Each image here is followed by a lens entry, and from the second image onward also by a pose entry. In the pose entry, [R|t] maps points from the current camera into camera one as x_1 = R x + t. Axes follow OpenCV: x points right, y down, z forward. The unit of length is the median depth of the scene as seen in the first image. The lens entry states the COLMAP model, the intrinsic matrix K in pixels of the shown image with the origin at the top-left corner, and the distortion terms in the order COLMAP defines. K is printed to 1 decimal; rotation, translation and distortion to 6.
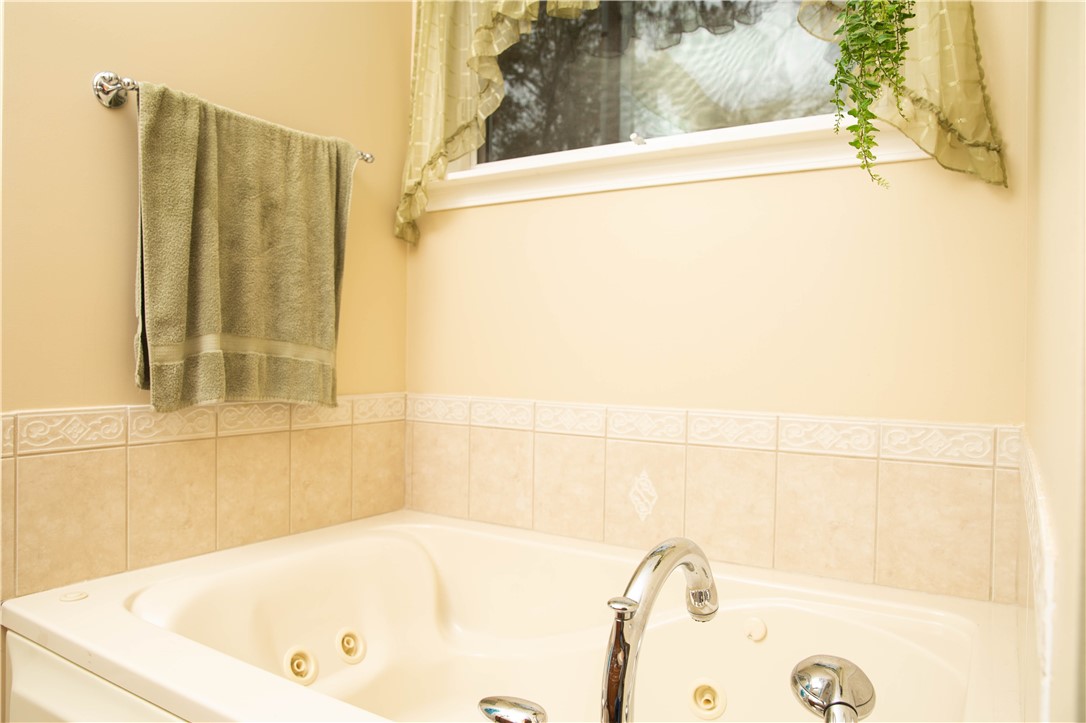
lens RADIAL K [[760.9, 0, 533.7], [0, 760.9, 363.2], [0, 0, 1]] dist [-0.091042, 0.054249]
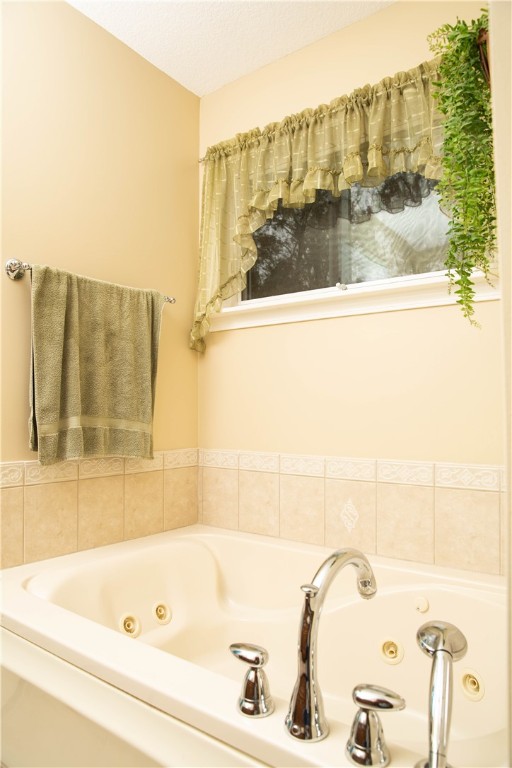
lens RADIAL K [[538.1, 0, 262.1], [0, 538.1, 383.1], [0, 0, 1]] dist [-0.091042, 0.054249]
pose [[0.997337, -0.019010, -0.070407, 0.051345], [0.015162, 0.998383, -0.054786, -0.038809], [0.071334, 0.053573, 0.996013, -0.111674]]
